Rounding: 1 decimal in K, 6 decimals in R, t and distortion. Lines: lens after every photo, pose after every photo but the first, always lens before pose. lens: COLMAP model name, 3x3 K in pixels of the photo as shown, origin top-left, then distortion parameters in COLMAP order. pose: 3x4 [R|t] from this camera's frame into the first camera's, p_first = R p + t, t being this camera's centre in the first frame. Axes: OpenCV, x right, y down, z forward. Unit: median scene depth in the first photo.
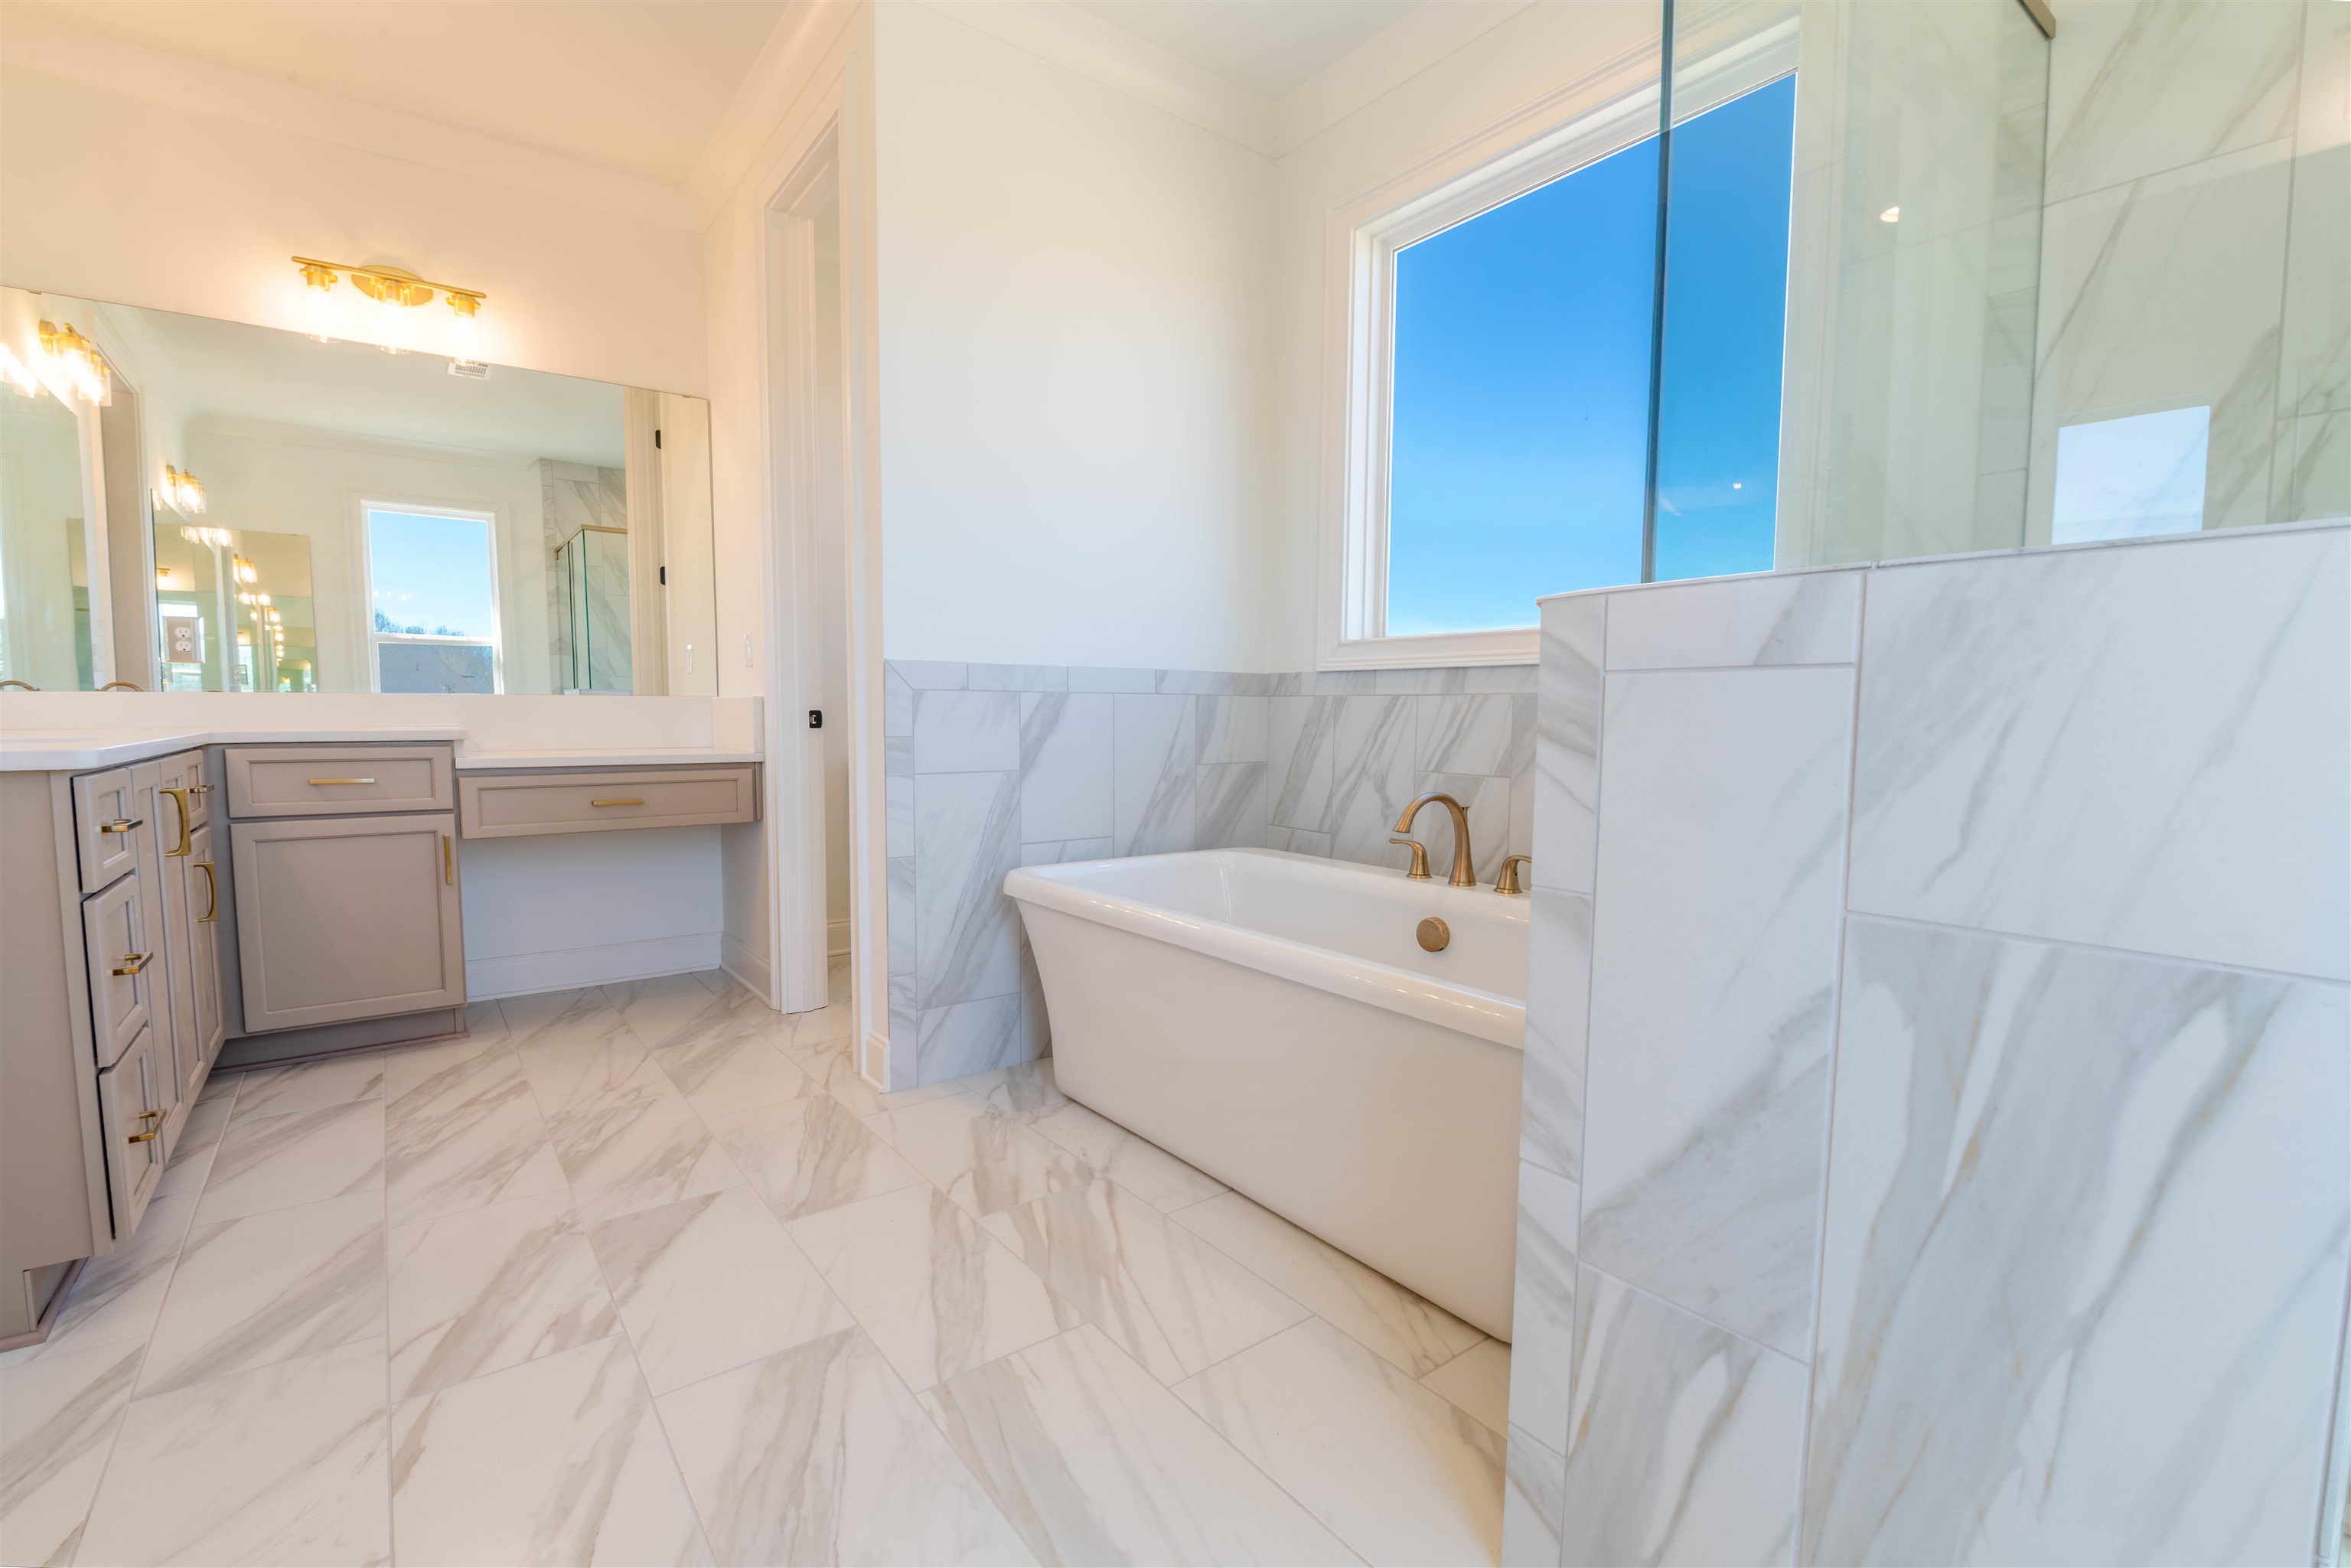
lens RADIAL K [[1046.4, 0, 1156.2], [0, 1046.4, 799.0], [0, 0, 1]] dist [0.002021, -0.010864]
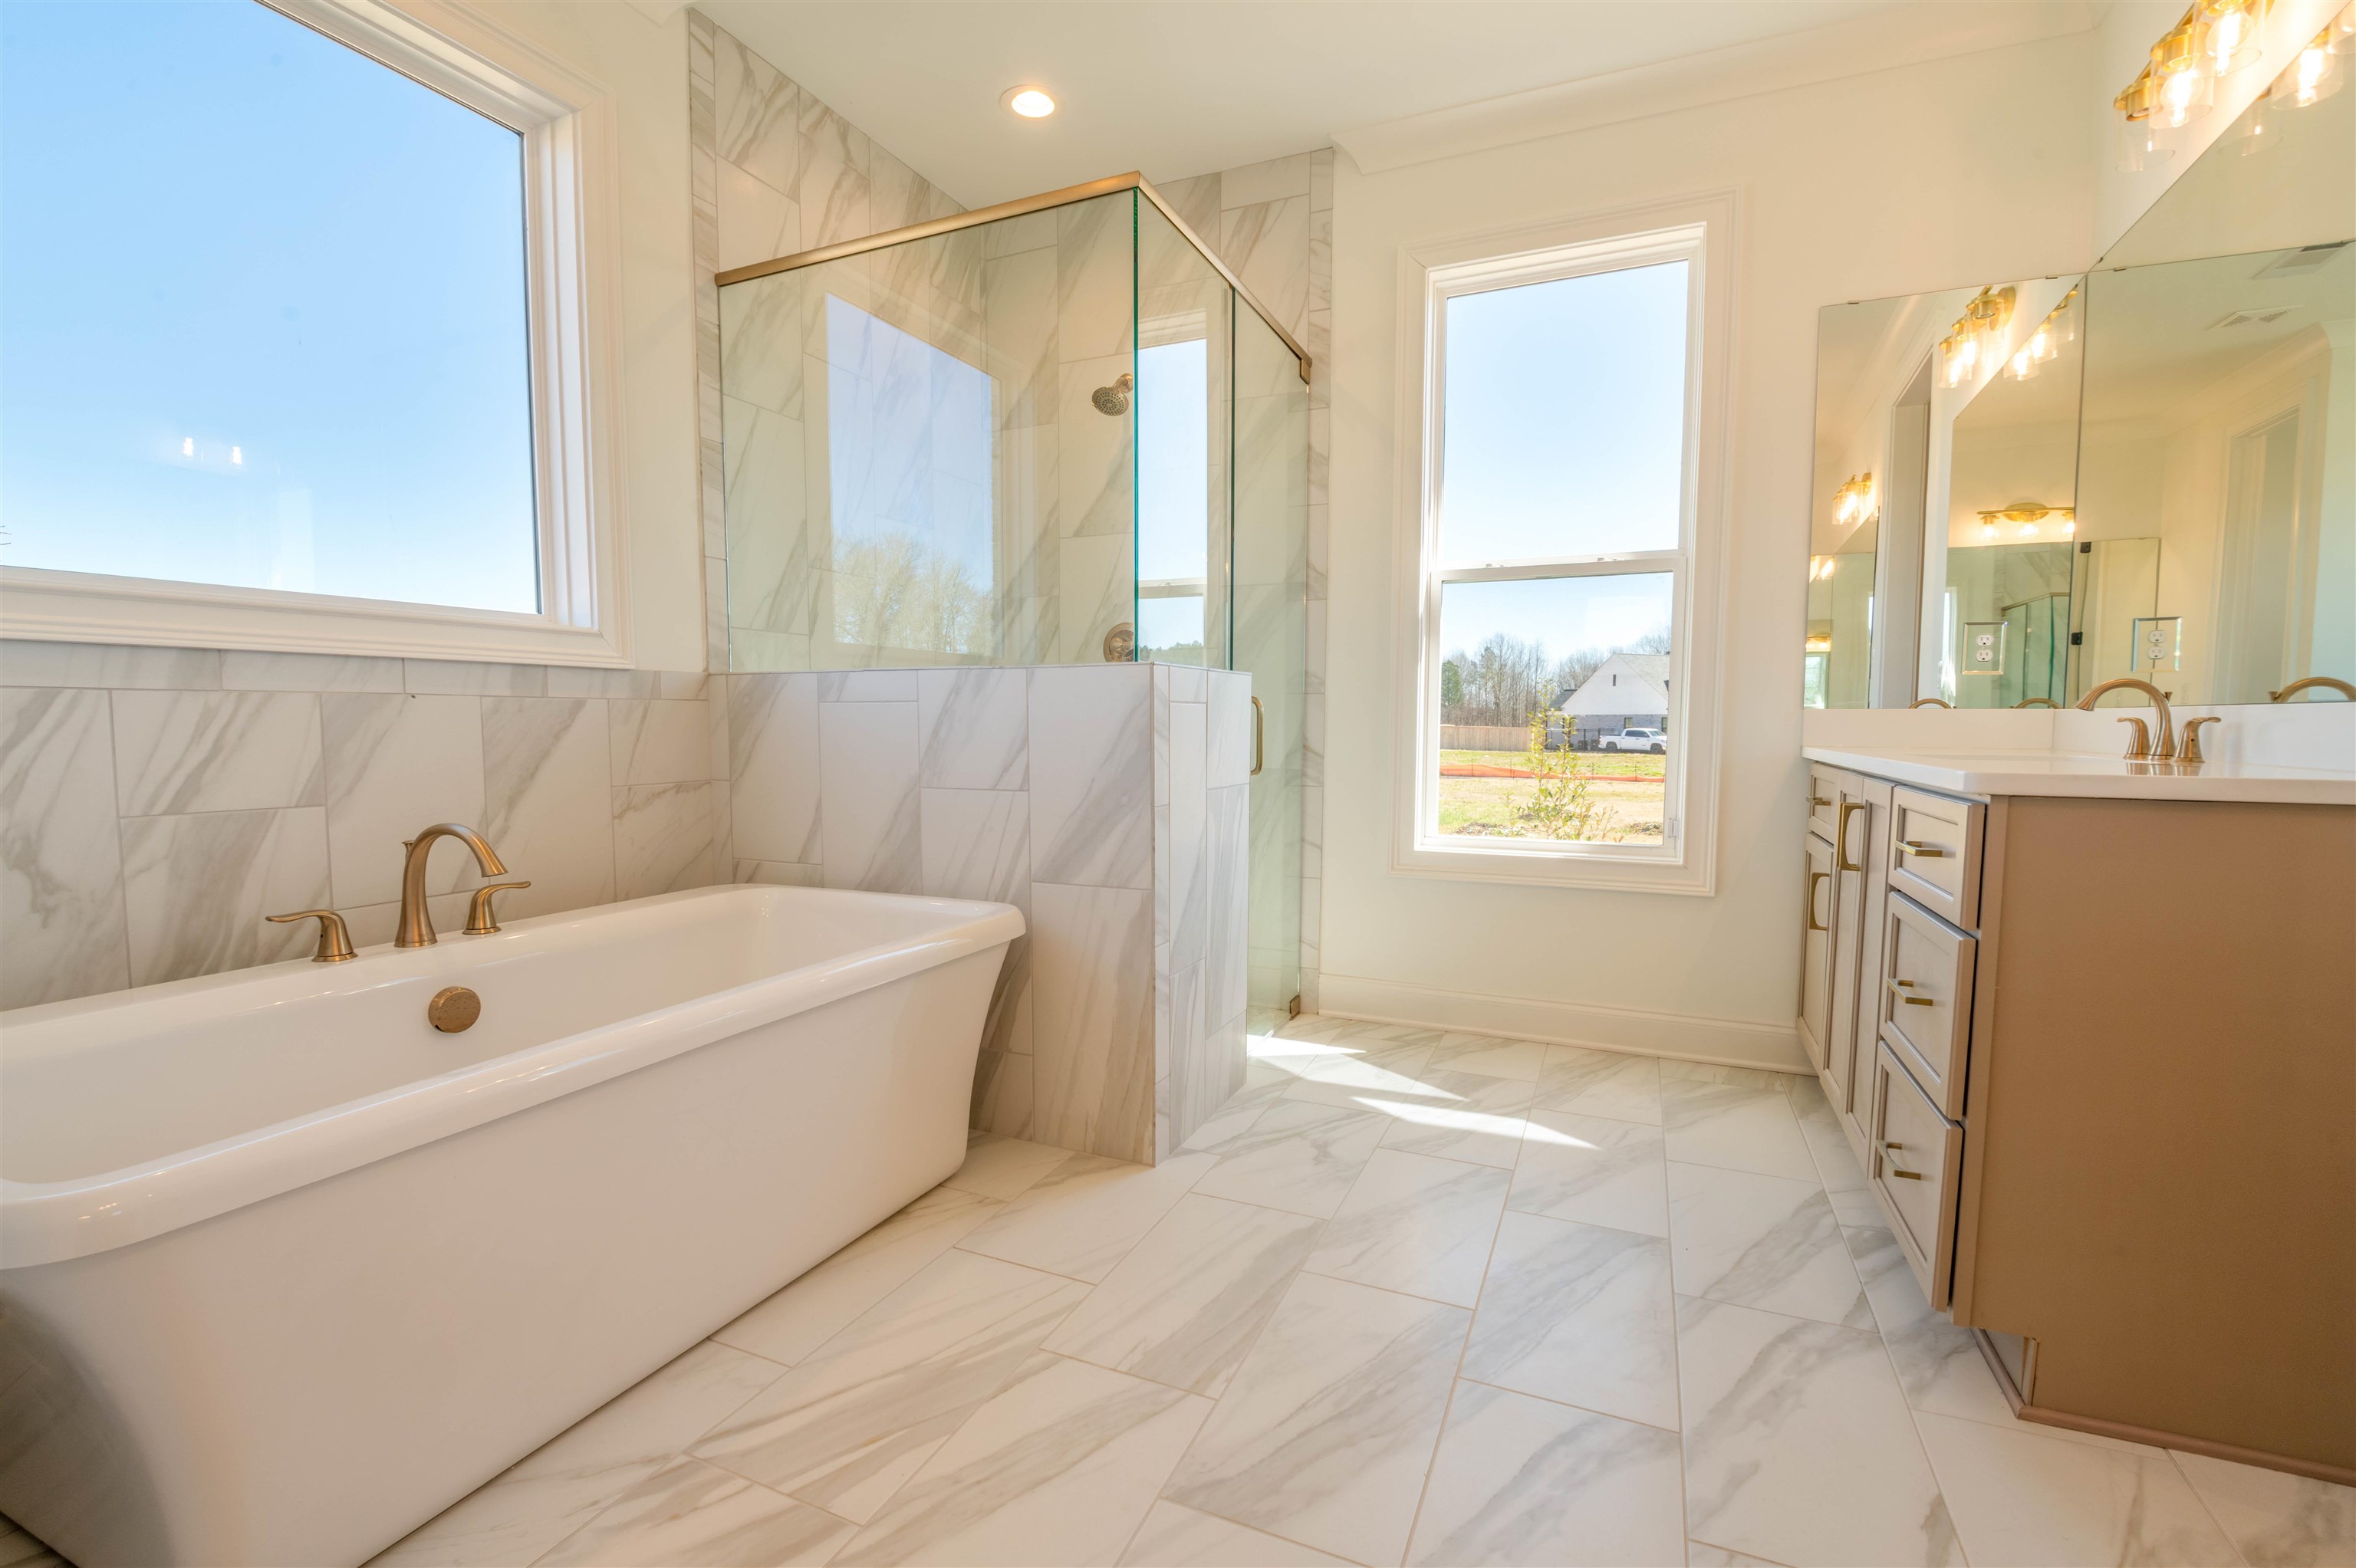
lens RADIAL K [[1048.5, 0, 1158.7], [0, 1048.5, 799.0], [0, 0, 1]] dist [0.002021, -0.010864]
pose [[-0.487535, -0.076258, 0.869767, -0.781179], [0.063454, 0.990449, 0.122407, -0.102507], [-0.870795, 0.114868, -0.478040, 1.098123]]
